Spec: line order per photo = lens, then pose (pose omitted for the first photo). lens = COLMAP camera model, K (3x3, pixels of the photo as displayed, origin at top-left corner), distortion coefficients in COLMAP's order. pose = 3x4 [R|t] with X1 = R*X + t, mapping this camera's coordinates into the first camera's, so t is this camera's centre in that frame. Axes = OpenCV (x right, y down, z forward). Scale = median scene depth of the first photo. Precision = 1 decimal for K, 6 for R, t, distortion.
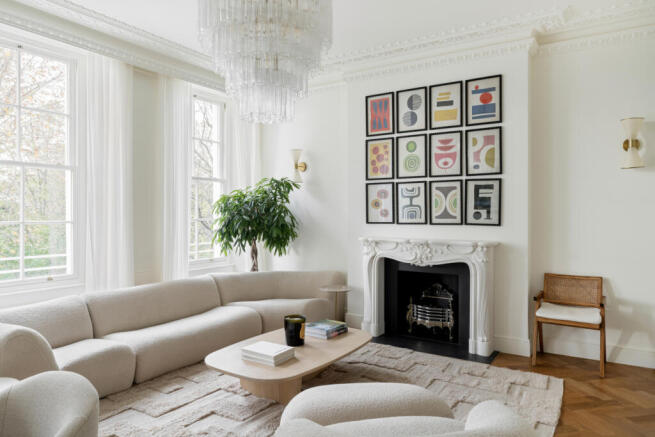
lens RADIAL K [[453.5, 0, 328.0], [0, 453.5, 215.9], [0, 0, 1]] dist [0.008739, -0.002139]
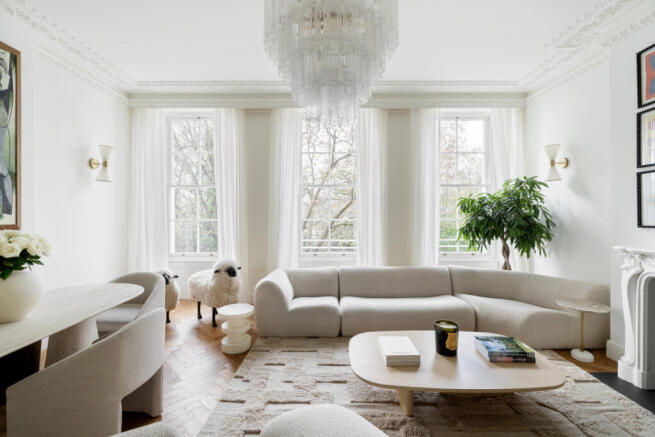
lens RADIAL K [[295.1, 0, 327.7], [0, 295.1, 217.7], [0, 0, 1]] dist [-0.001932, 0.000141]
pose [[0.534941, 0.005580, -0.844871, 0.226321], [-0.004436, 0.999983, 0.003795, 0.001801], [0.844878, 0.001717, 0.534956, 0.337774]]
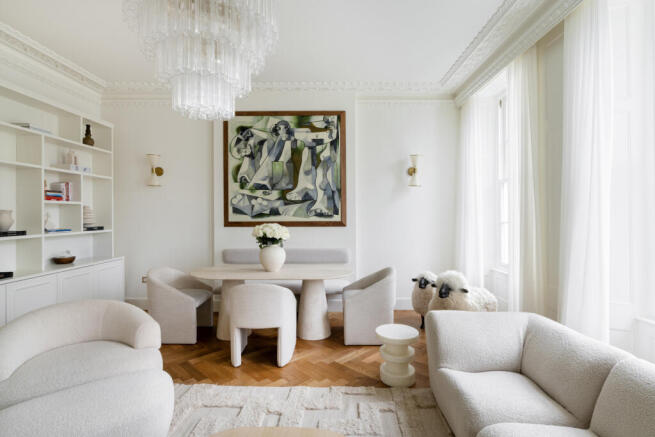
lens RADIAL K [[318.7, 0, 327.6], [0, 318.7, 215.8], [0, 0, 1]] dist [-0.001528, -0.000130]
pose [[-0.835464, 0.001551, -0.549543, 0.115202], [-0.003388, 0.999962, 0.007973, -0.002290], [0.549535, 0.008523, -0.835427, 0.615939]]
